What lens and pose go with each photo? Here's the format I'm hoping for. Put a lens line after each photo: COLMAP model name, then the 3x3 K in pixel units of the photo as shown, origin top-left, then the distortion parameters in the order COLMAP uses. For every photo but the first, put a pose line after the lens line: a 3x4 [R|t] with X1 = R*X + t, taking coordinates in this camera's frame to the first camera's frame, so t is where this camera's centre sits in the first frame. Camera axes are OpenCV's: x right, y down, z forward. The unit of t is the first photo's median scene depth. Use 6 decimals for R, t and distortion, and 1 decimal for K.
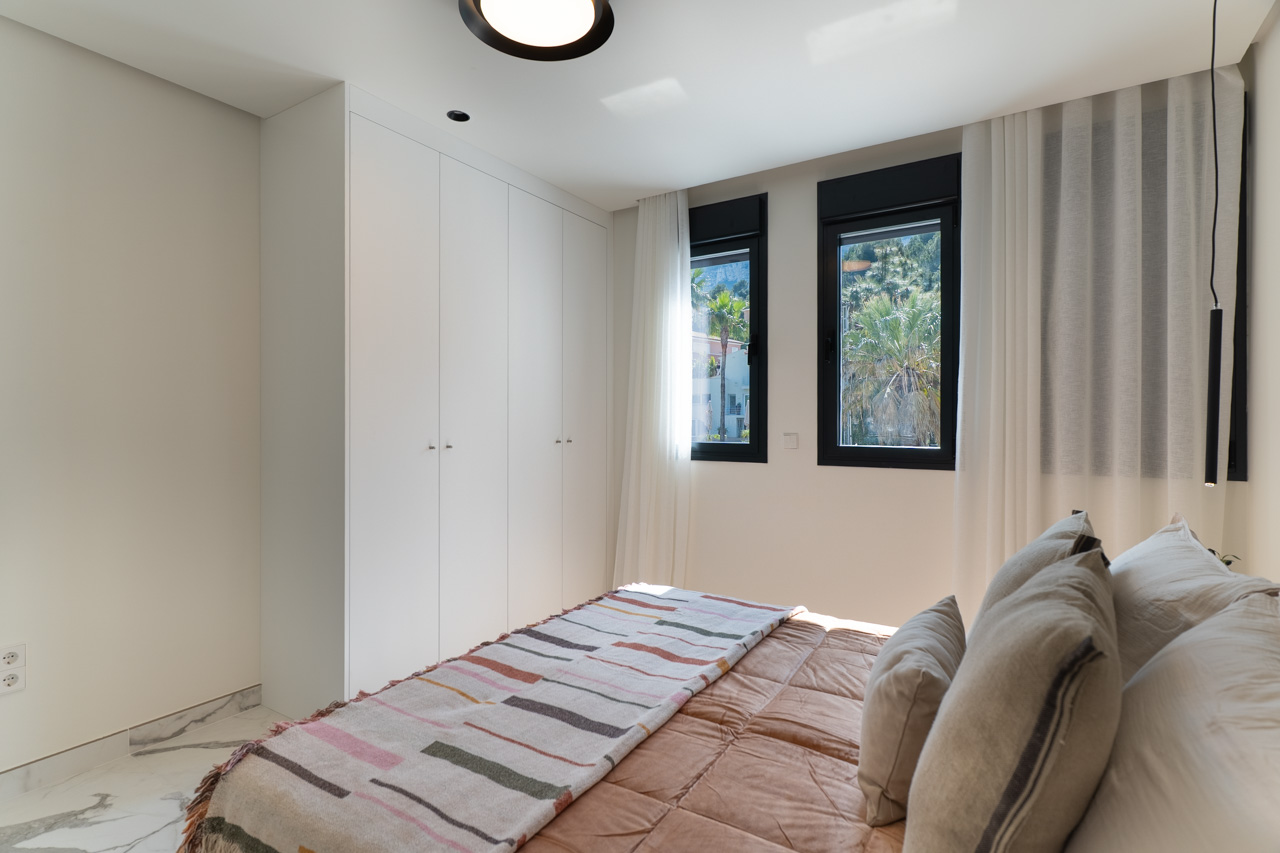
lens RADIAL K [[618.4, 0, 636.2], [0, 618.4, 425.2], [0, 0, 1]] dist [-0.002006, 0.000239]
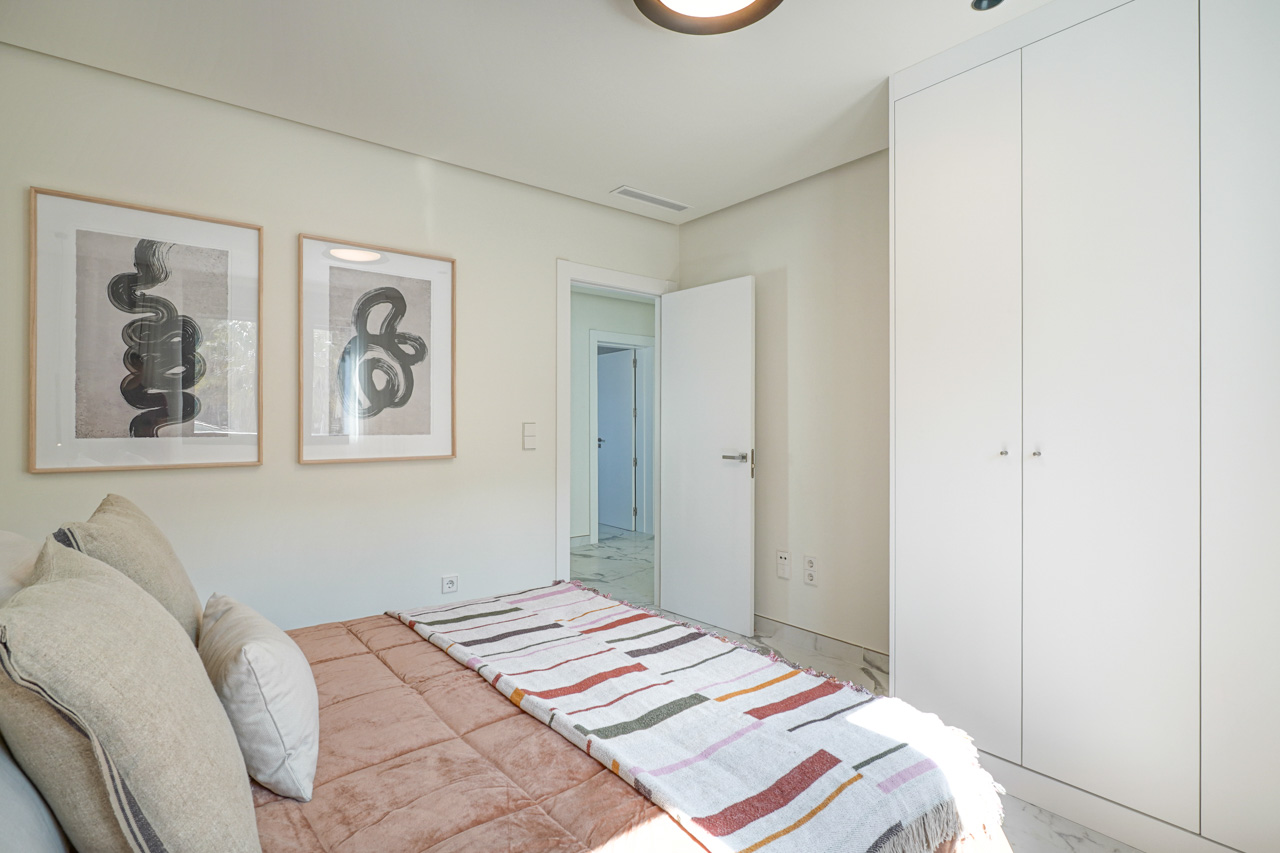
lens RADIAL K [[618.4, 0, 636.0], [0, 618.4, 425.8], [0, 0, 1]] dist [-0.002006, 0.000239]
pose [[-0.329061, 0.006494, -0.944286, 0.826139], [-0.001354, 0.999972, 0.007349, -0.004297], [0.944308, 0.003697, -0.329043, 1.301675]]
